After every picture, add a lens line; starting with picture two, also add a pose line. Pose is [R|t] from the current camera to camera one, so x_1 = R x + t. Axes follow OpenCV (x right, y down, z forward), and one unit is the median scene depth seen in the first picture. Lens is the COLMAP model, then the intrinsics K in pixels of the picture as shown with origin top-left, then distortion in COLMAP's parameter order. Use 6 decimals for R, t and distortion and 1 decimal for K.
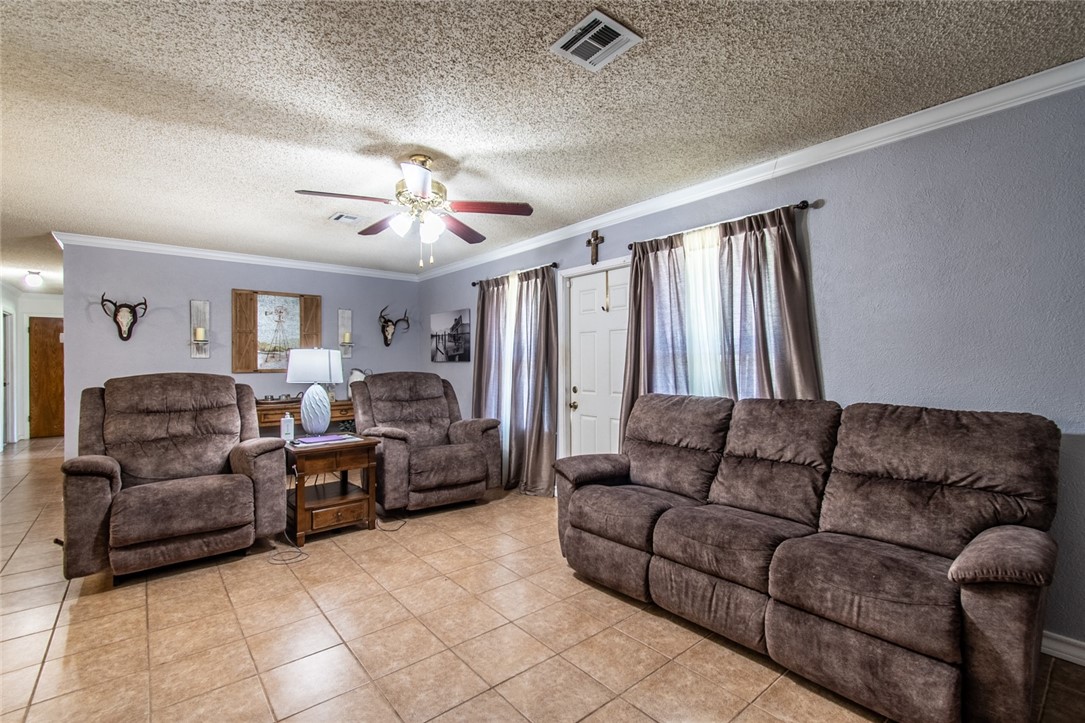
lens RADIAL K [[481.6, 0, 538.4], [0, 481.6, 362.1], [0, 0, 1]] dist [0.002221, -0.001441]
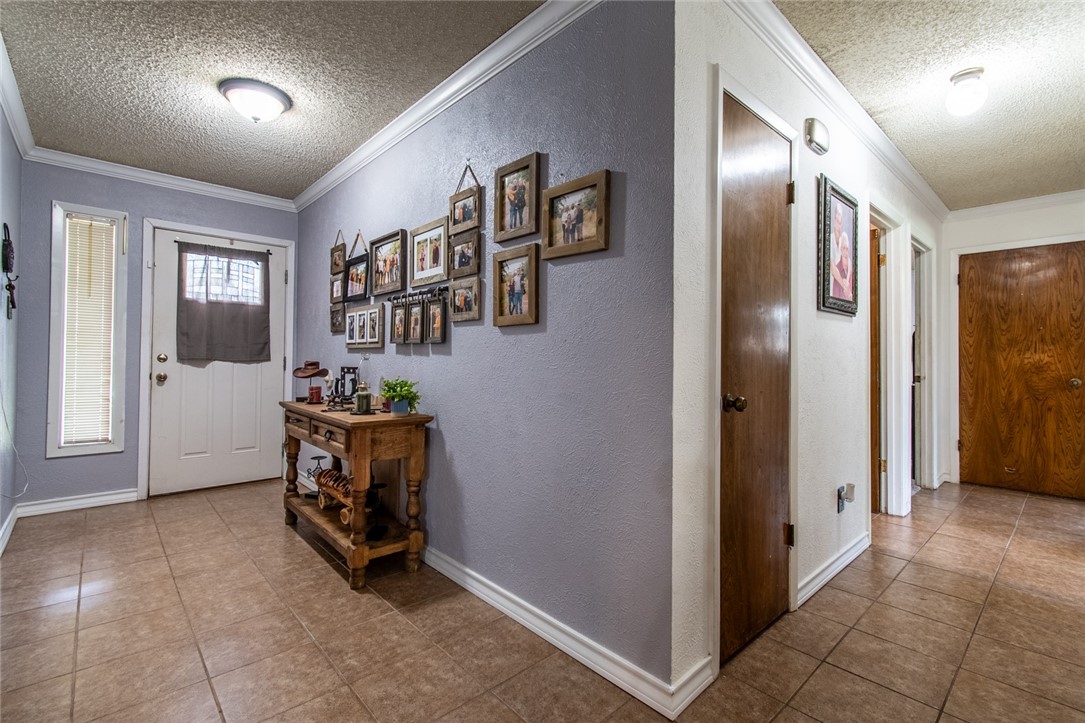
lens RADIAL K [[489.9, 0, 538.7], [0, 489.9, 347.4], [0, 0, 1]] dist [0.002081, -0.000200]
pose [[0.050917, -0.011482, -0.998637, -1.077964], [-0.009278, 0.999885, -0.011969, 0.040081], [0.998660, 0.009875, 0.050805, 1.017717]]
